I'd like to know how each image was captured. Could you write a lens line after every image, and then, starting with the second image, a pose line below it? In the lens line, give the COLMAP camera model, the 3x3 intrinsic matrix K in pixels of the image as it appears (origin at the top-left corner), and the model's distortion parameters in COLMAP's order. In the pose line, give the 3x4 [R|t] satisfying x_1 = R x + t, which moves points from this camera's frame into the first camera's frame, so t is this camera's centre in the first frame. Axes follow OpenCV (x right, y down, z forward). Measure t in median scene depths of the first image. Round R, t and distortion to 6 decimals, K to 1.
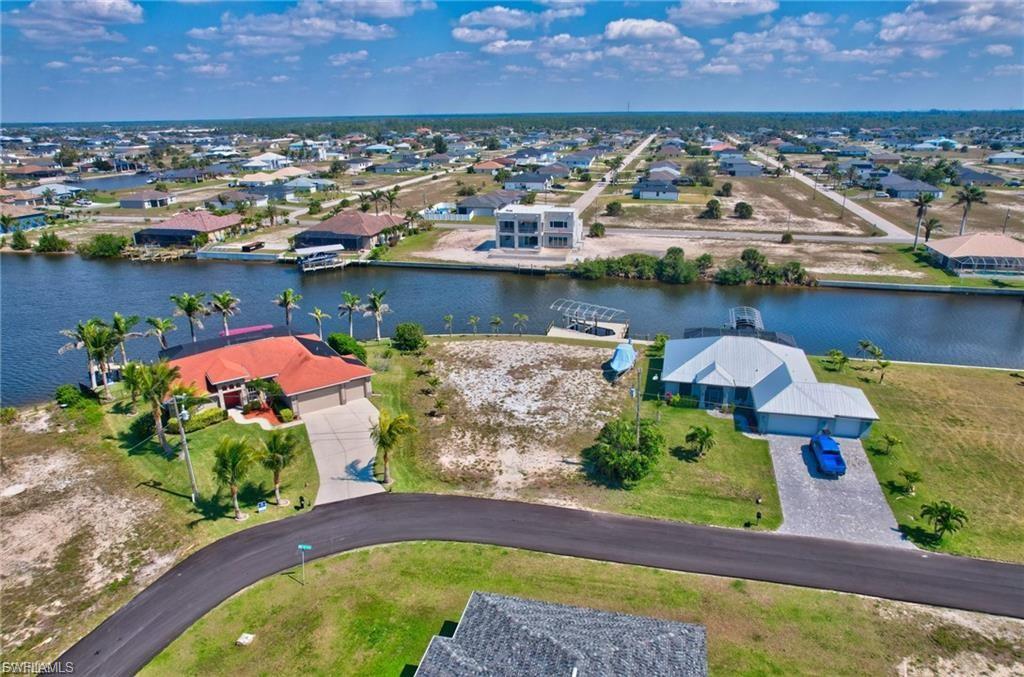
lens RADIAL K [[652.3, 0, 514.0], [0, 652.3, 344.1], [0, 0, 1]] dist [-0.073872, 0.063600]
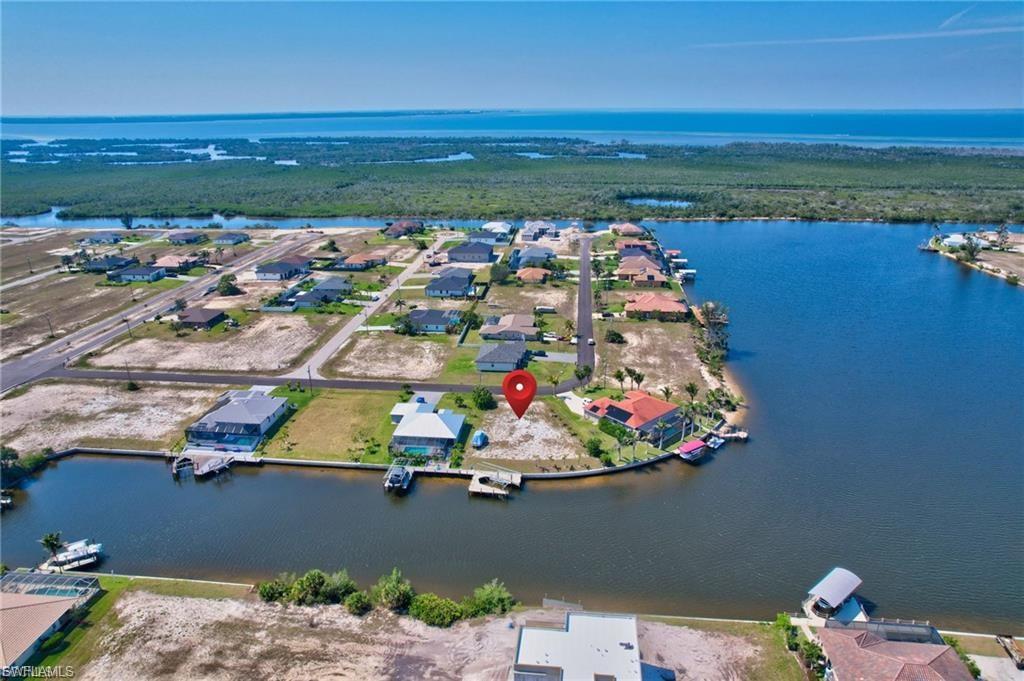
lens RADIAL K [[654.9, 0, 514.6], [0, 654.9, 342.9], [0, 0, 1]] dist [-0.074056, 0.065545]
pose [[-0.990647, 0.064450, -0.120271, 0.264380], [-0.027775, 0.767726, 0.640176, -1.424330], [0.133595, 0.637529, -0.758755, 2.225565]]
